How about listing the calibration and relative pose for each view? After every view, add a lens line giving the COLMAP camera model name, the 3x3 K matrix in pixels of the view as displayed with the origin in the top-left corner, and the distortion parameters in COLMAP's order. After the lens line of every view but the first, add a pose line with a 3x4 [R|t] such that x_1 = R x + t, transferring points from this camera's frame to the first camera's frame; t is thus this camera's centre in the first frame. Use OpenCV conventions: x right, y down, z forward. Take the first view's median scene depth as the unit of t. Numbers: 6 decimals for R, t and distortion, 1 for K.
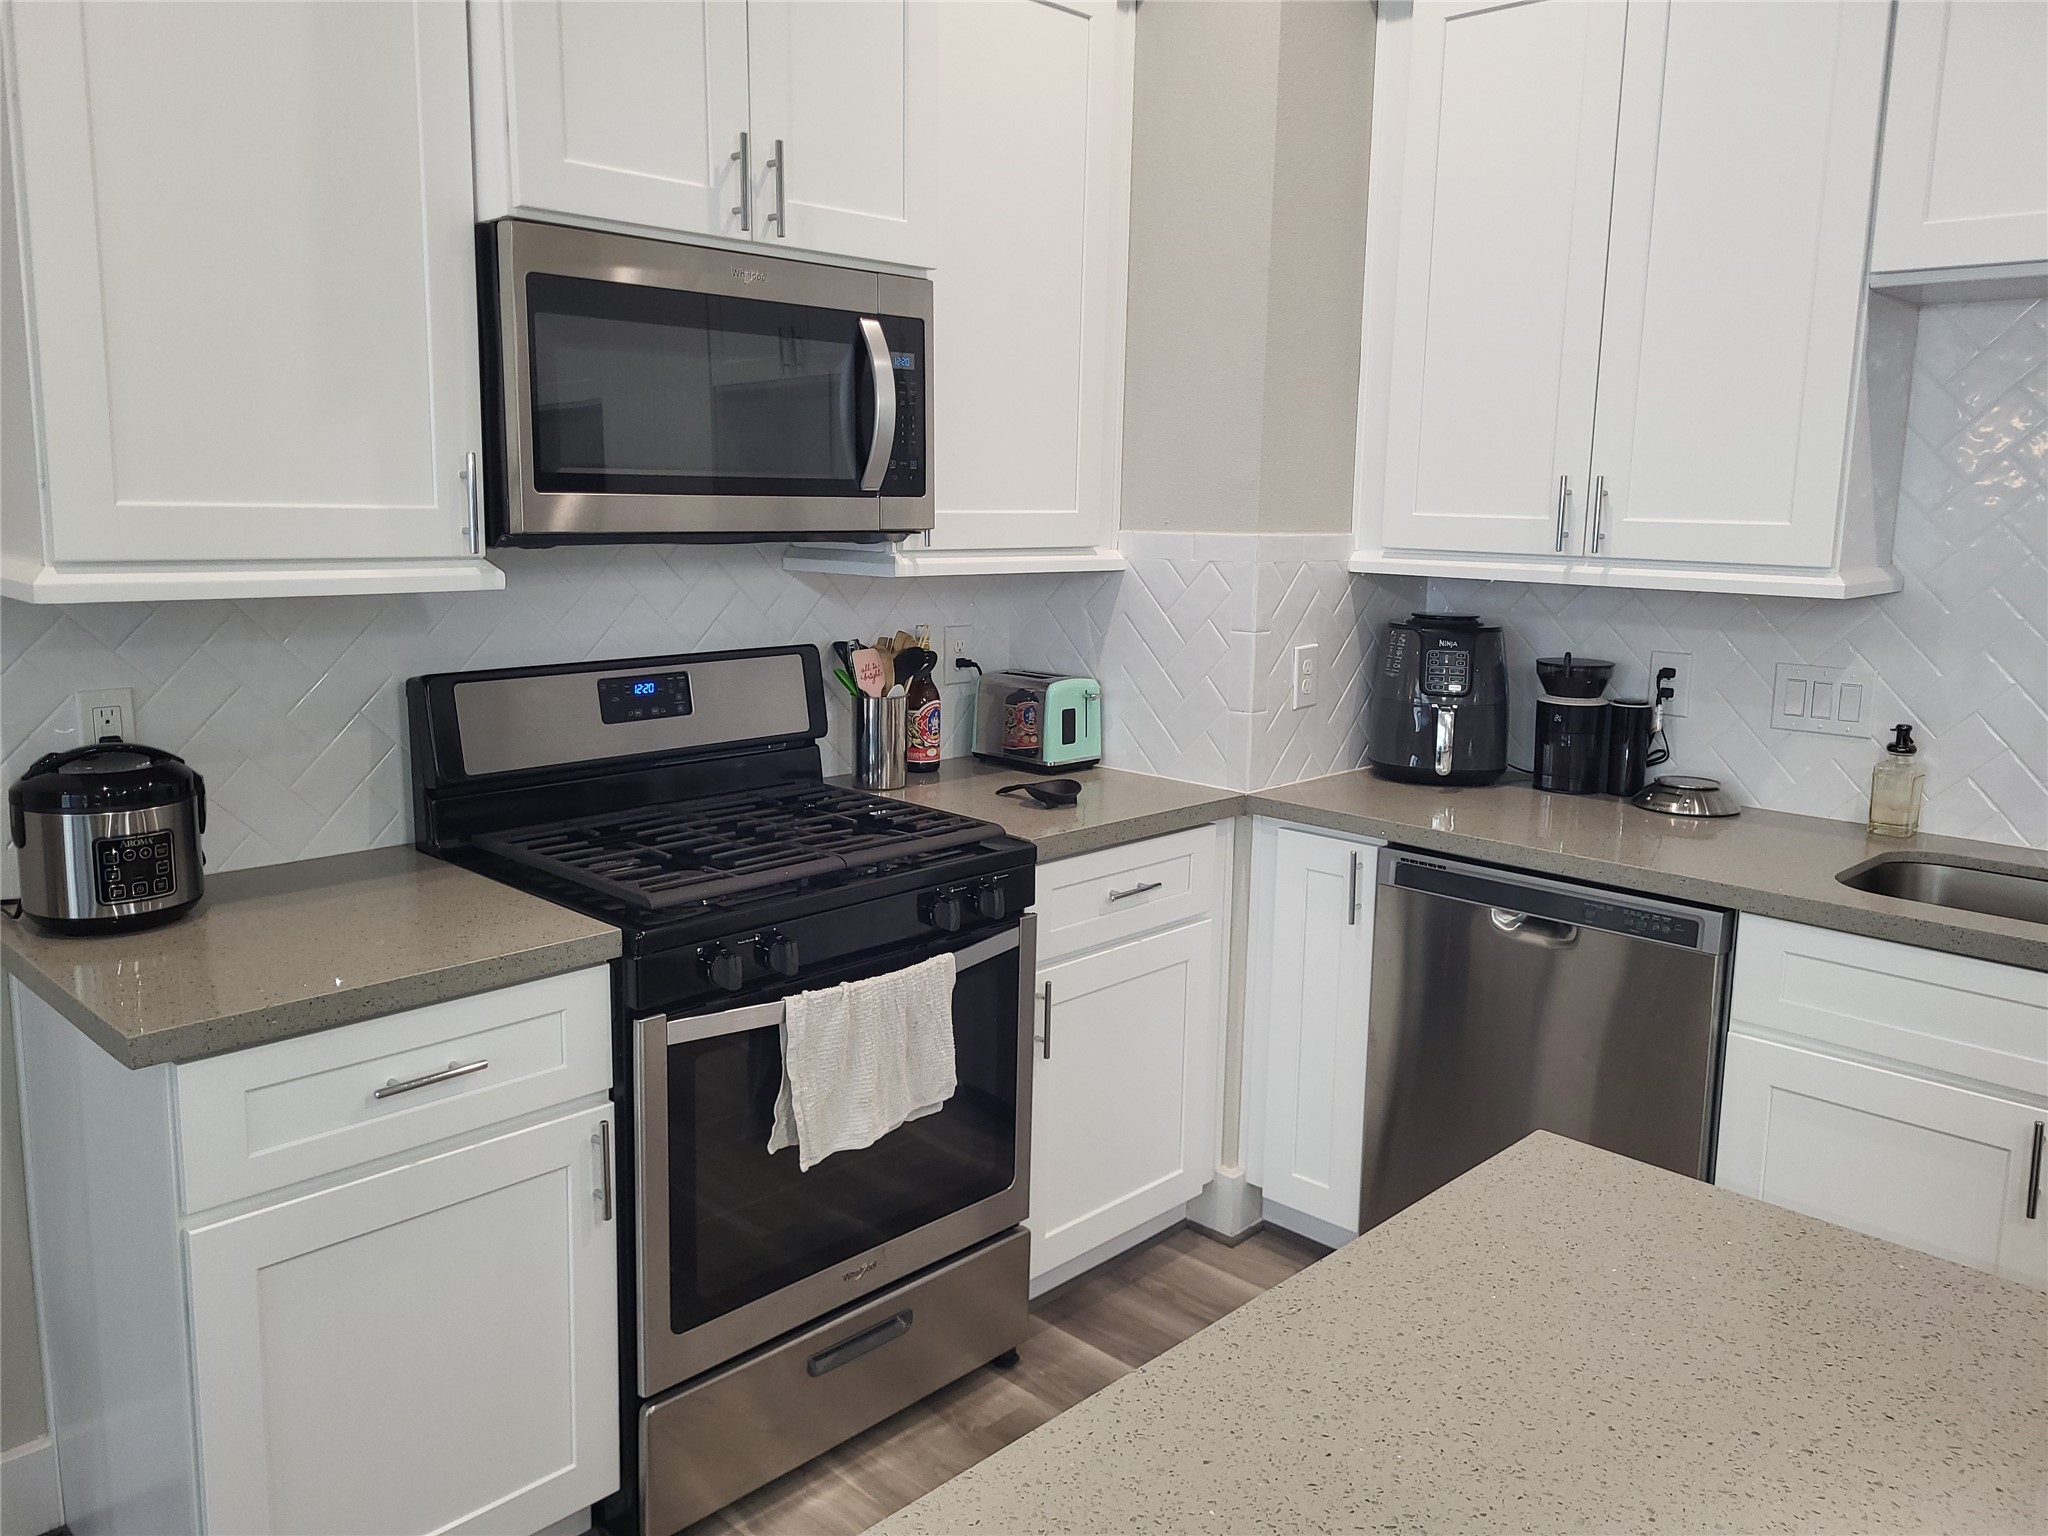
lens RADIAL K [[1563.3, 0, 1030.2], [0, 1563.3, 739.6], [0, 0, 1]] dist [0.057461, -0.047370]
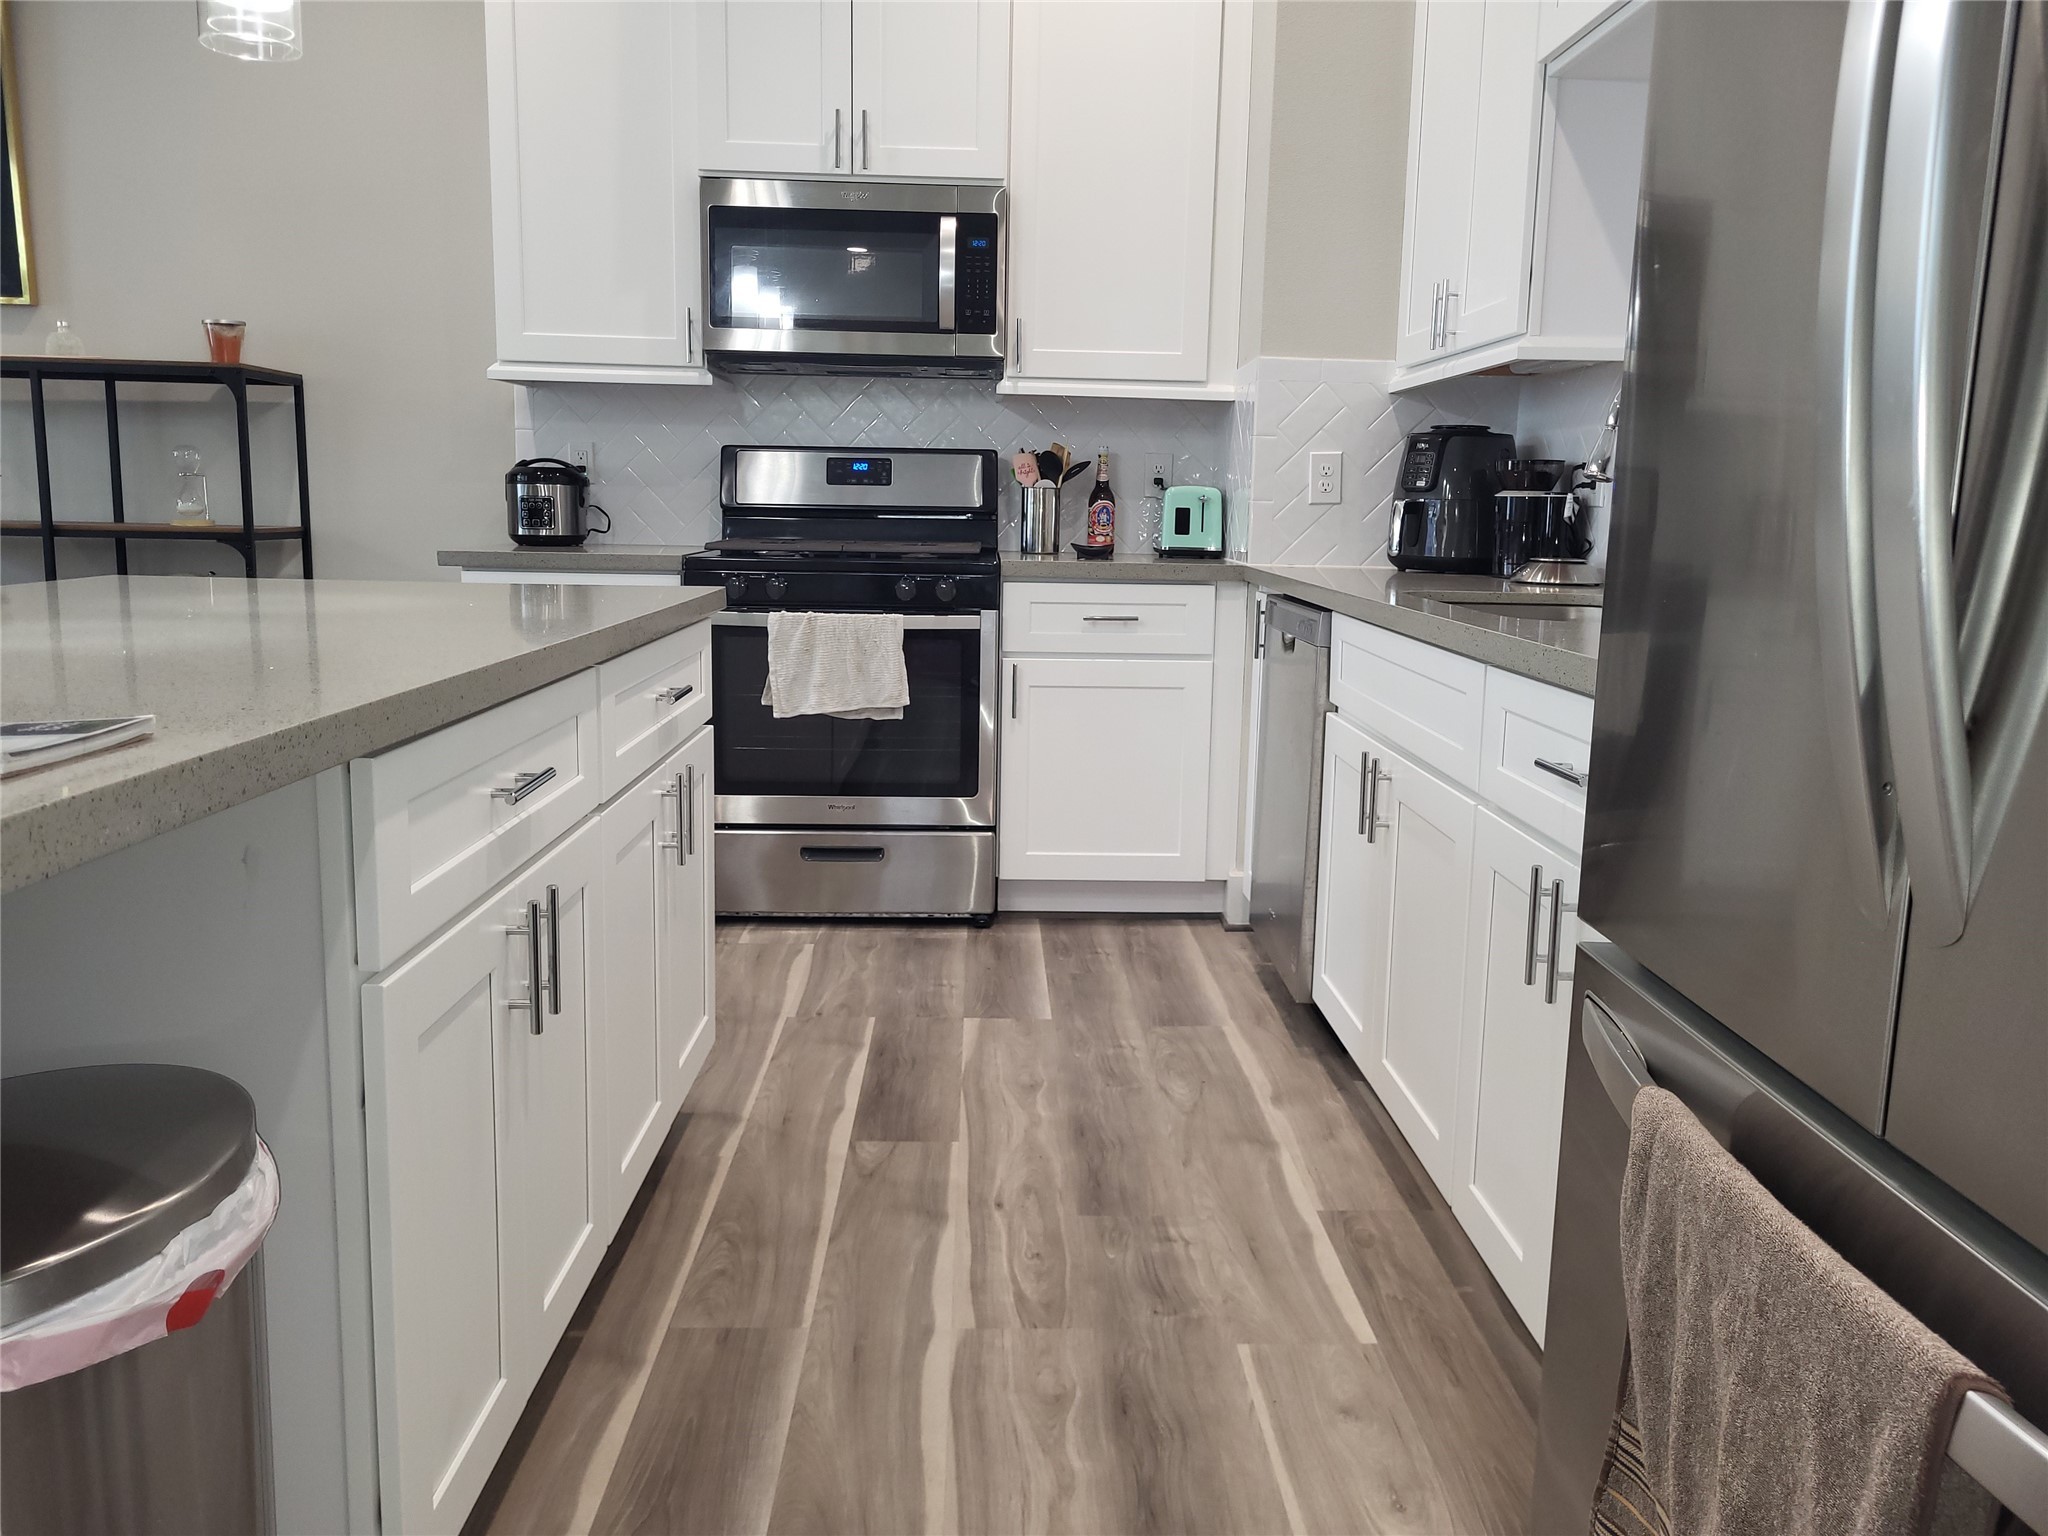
lens RADIAL K [[1563.3, 0, 1030.2], [0, 1563.3, 739.6], [0, 0, 1]] dist [0.057461, -0.047370]
pose [[0.712682, 0.103054, -0.693876, 1.016746], [-0.120431, 0.992439, 0.023701, 0.185505], [0.691072, 0.066673, 0.719704, -0.024508]]
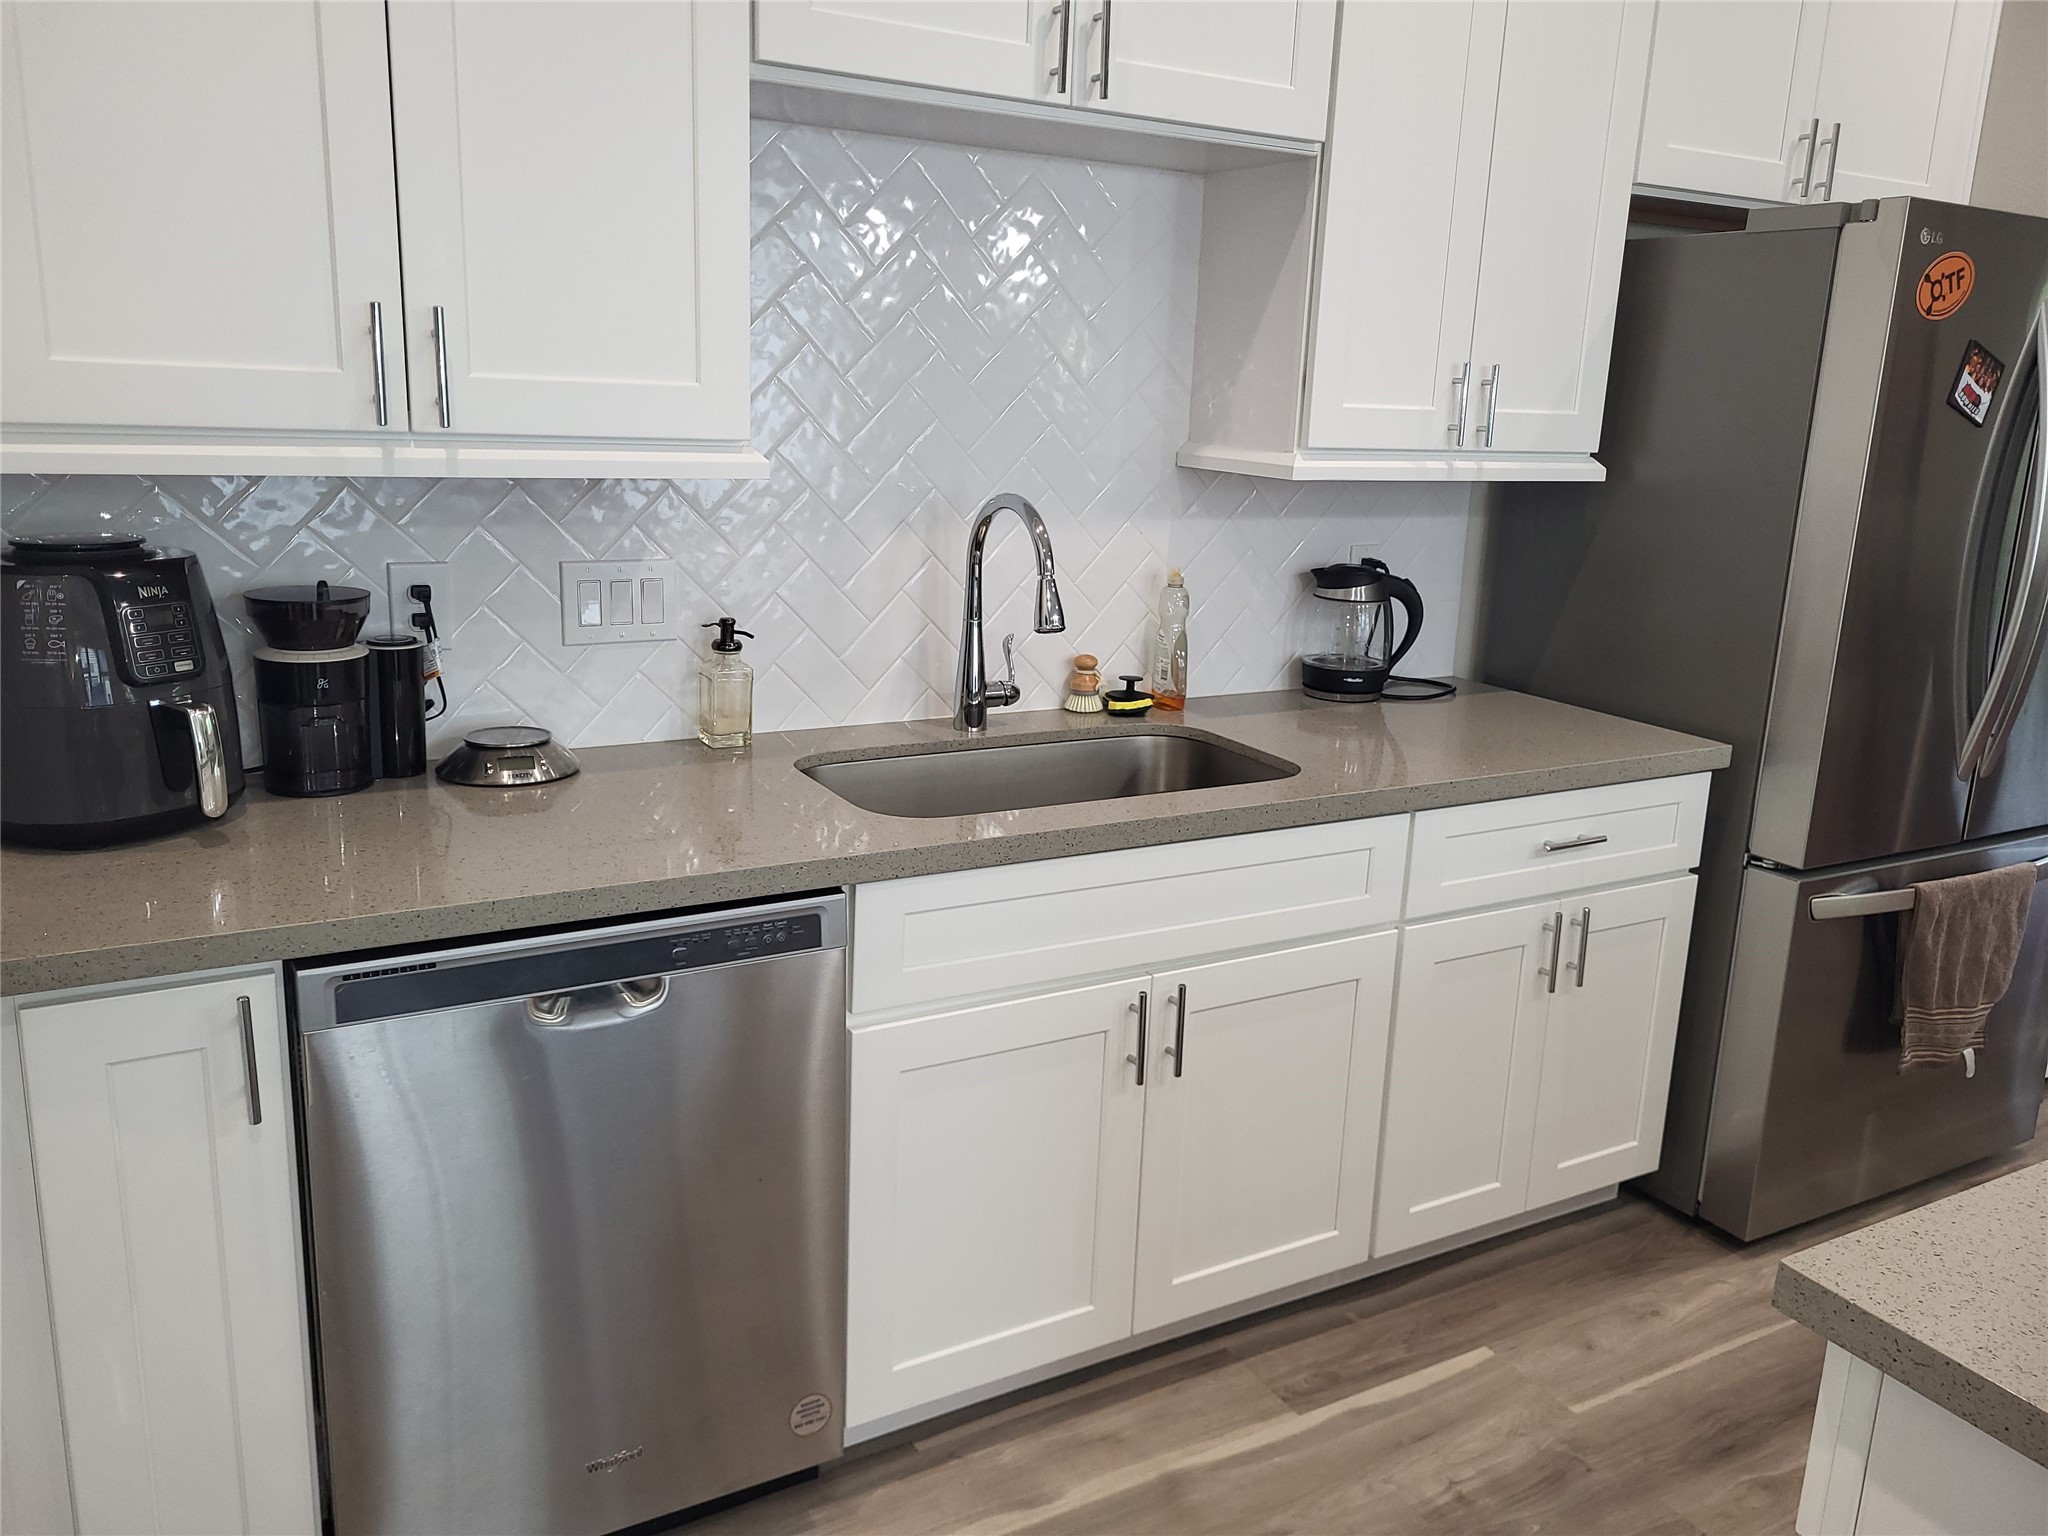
lens RADIAL K [[1579.4, 0, 1023.8], [0, 1579.4, 748.2], [0, 0, 1]] dist [0.035505, -0.043864]
pose [[0.279018, -0.229170, 0.932540, -0.229227], [0.121542, 0.971724, 0.202434, -0.097985], [-0.952563, 0.056860, 0.298982, 0.610401]]
